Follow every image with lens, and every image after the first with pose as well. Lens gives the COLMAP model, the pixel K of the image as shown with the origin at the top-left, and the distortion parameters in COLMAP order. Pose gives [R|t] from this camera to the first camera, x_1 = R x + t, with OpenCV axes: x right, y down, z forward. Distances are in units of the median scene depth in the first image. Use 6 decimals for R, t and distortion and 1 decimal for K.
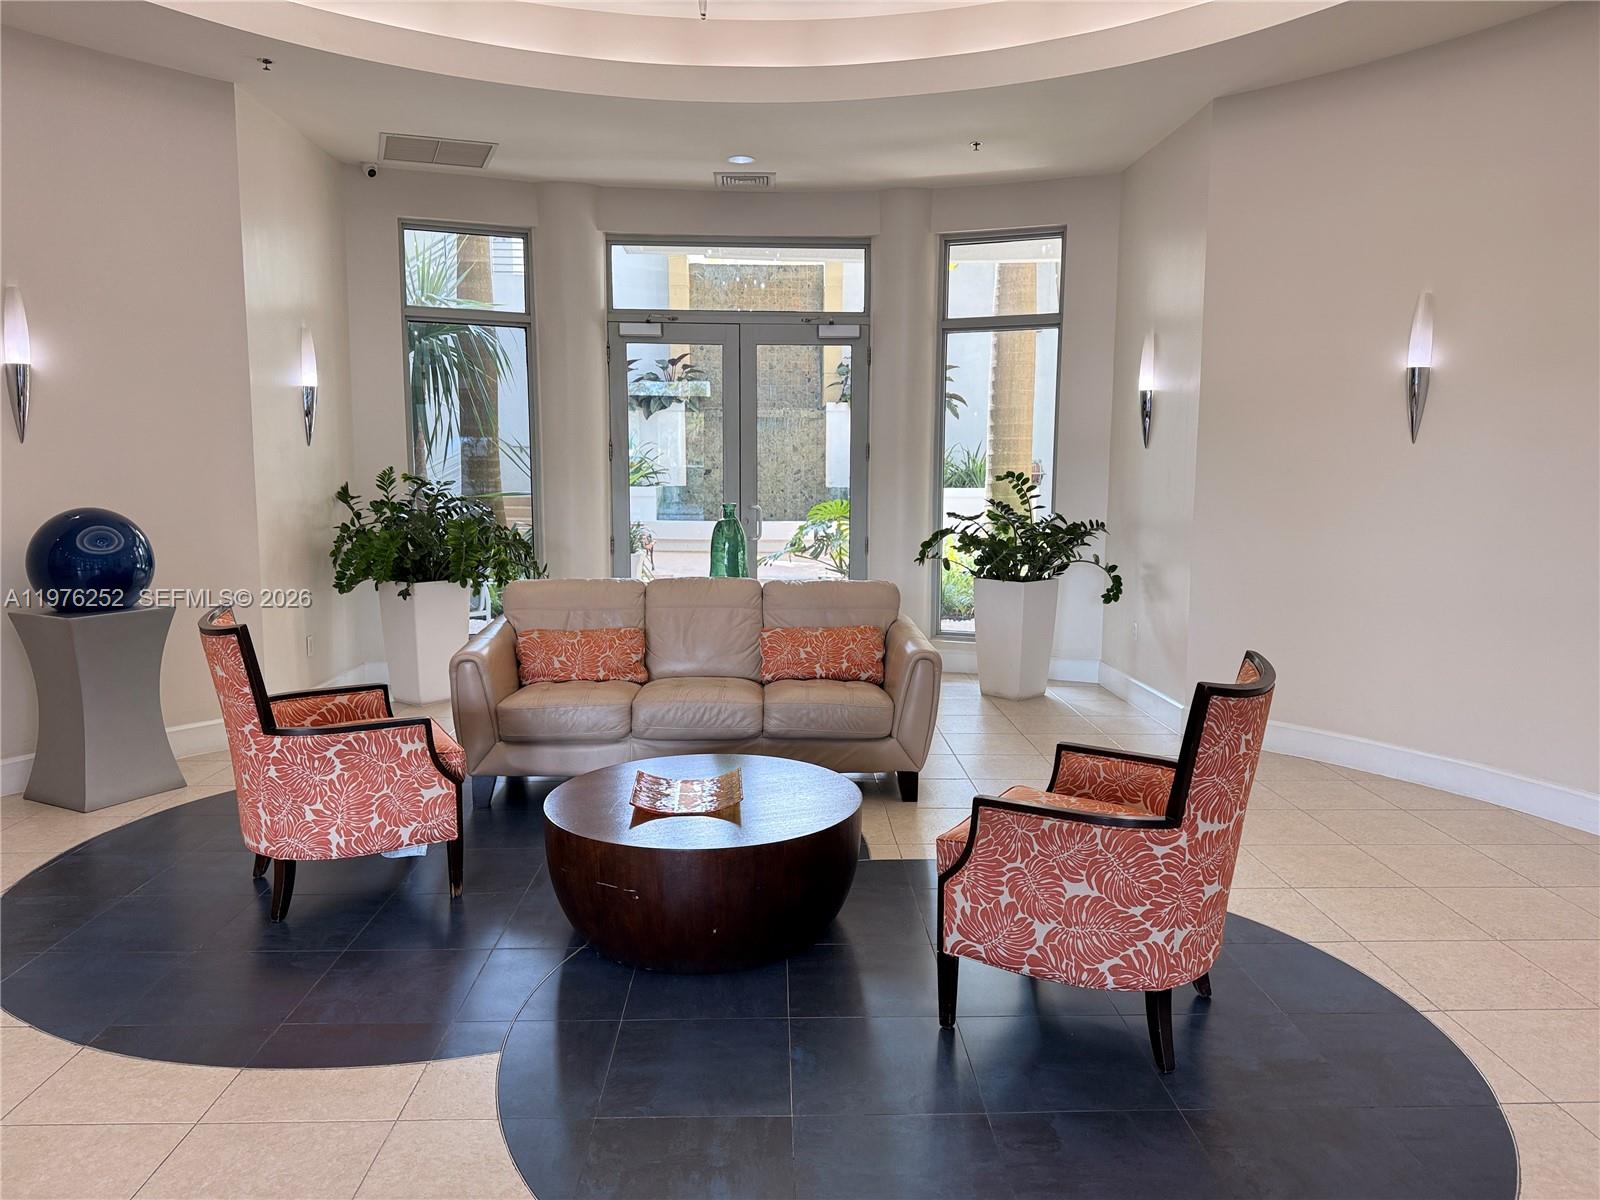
lens RADIAL K [[1121.1, 0, 801.0], [0, 1121.1, 603.2], [0, 0, 1]] dist [0.001468, -0.000117]
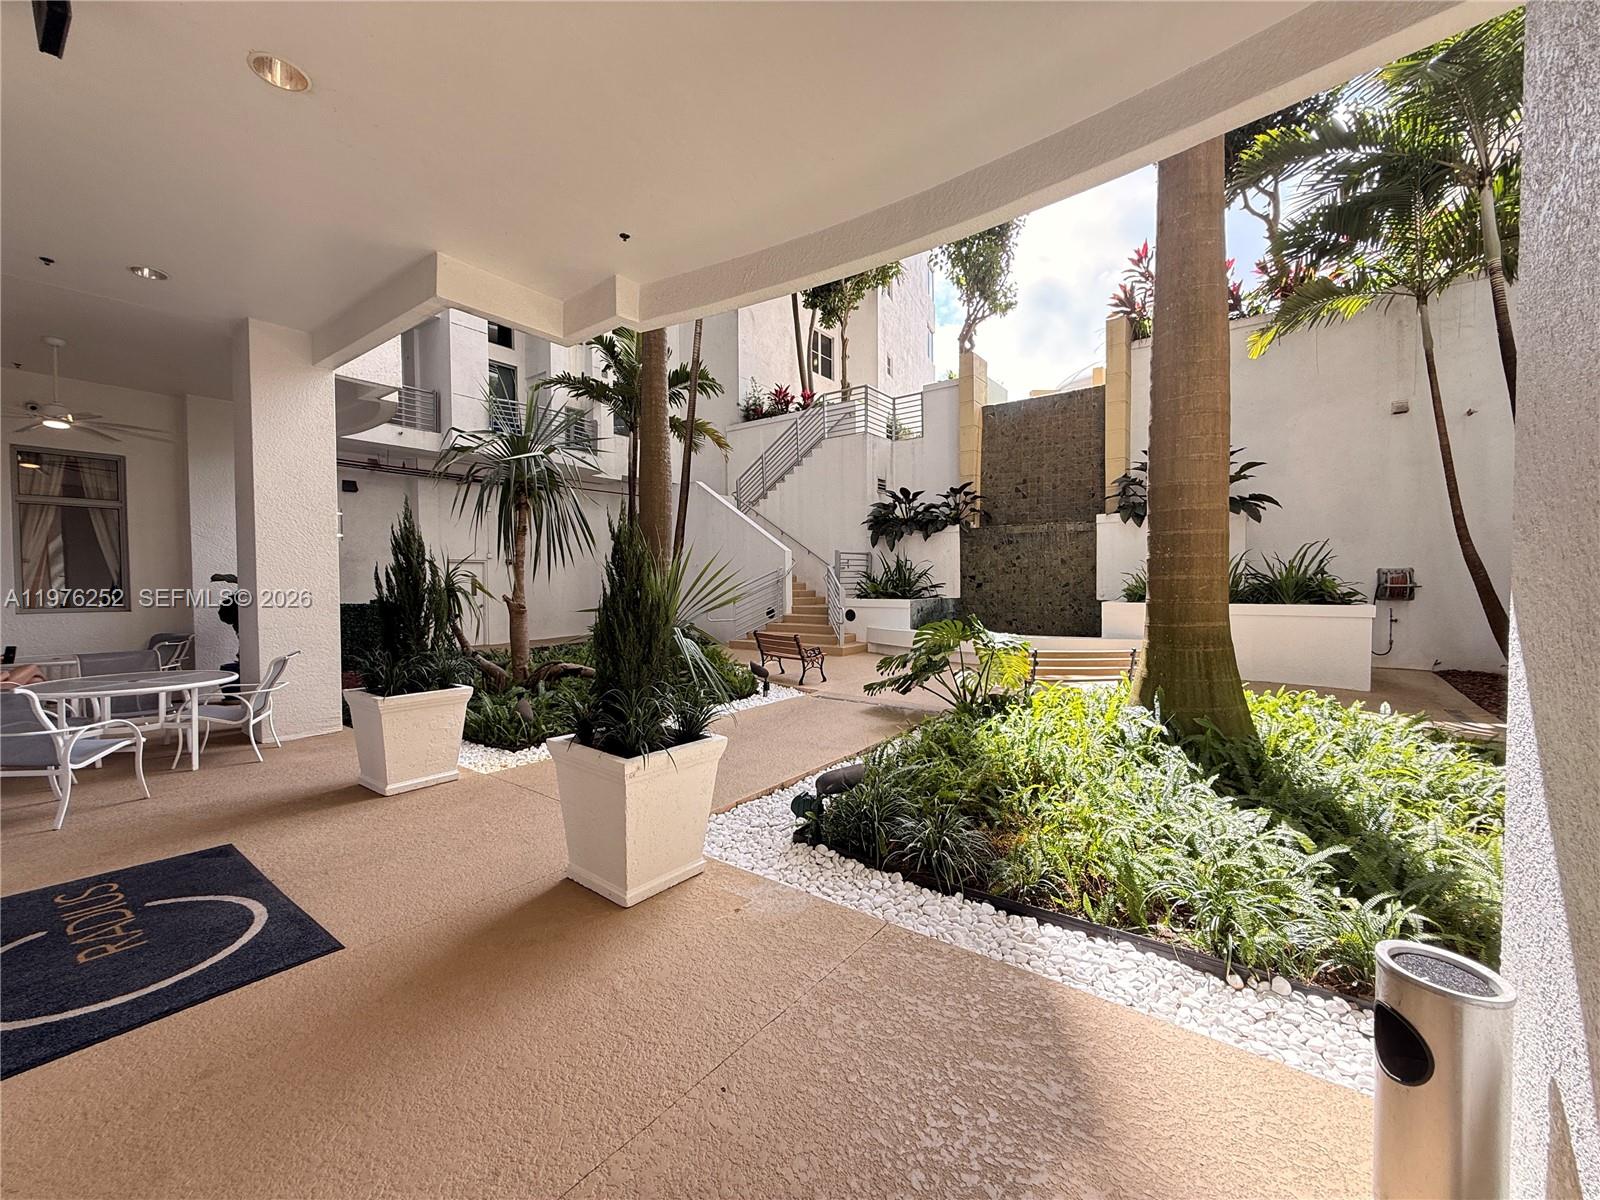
lens RADIAL K [[635.0, 0, 796.0], [0, 635.0, 599.8], [0, 0, 1]] dist [-0.002444, 0.000165]
pose [[0.777430, 0.007048, -0.628930, 0.169125], [-0.064417, 0.995571, -0.068470, -0.049084], [0.625663, 0.093744, 0.774441, 0.409068]]
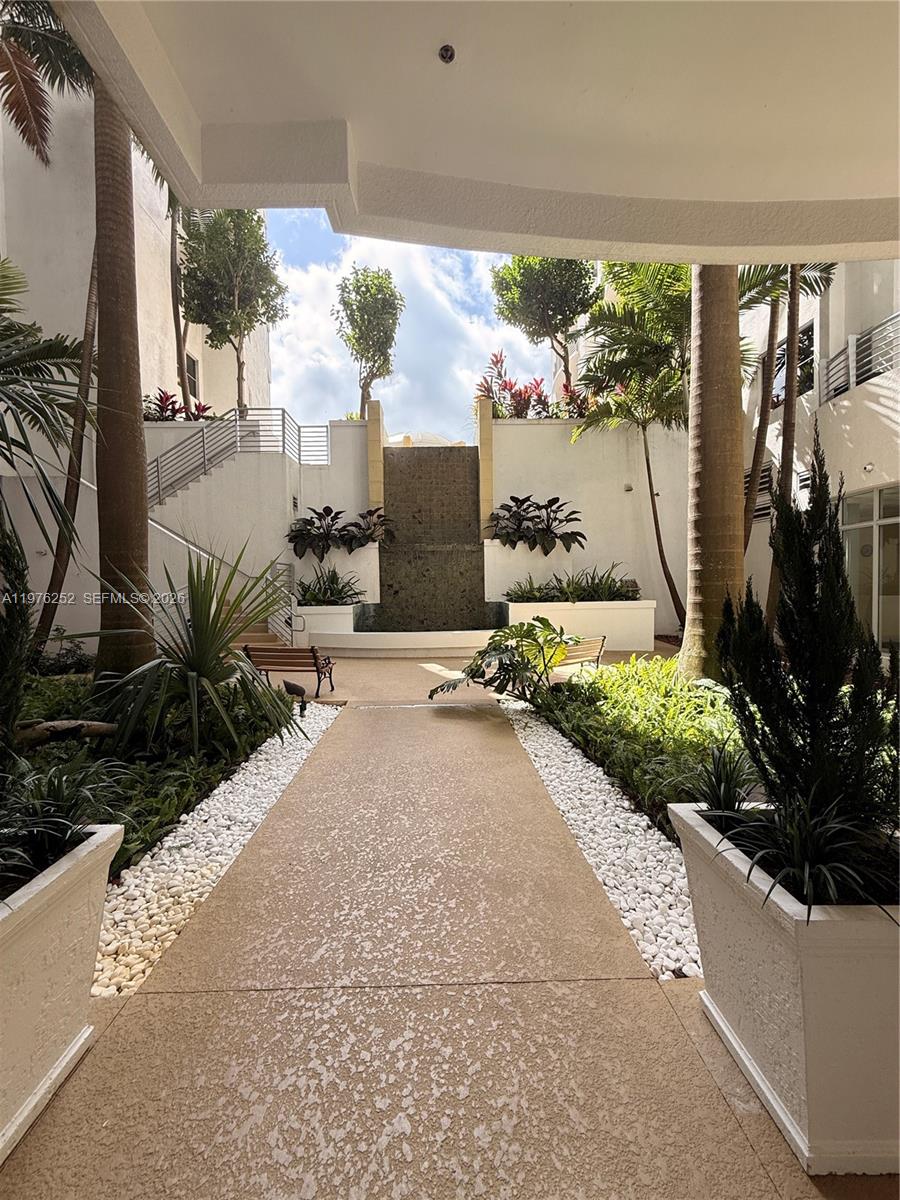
lens RADIAL K [[477.3, 0, 447.6], [0, 477.3, 594.3], [0, 0, 1]] dist [0.002192, 0.000071]
pose [[0.999749, -0.020507, -0.008973, -0.017163], [0.019465, 0.994404, -0.103839, -0.054778], [0.011052, 0.103638, 0.994554, 0.436501]]
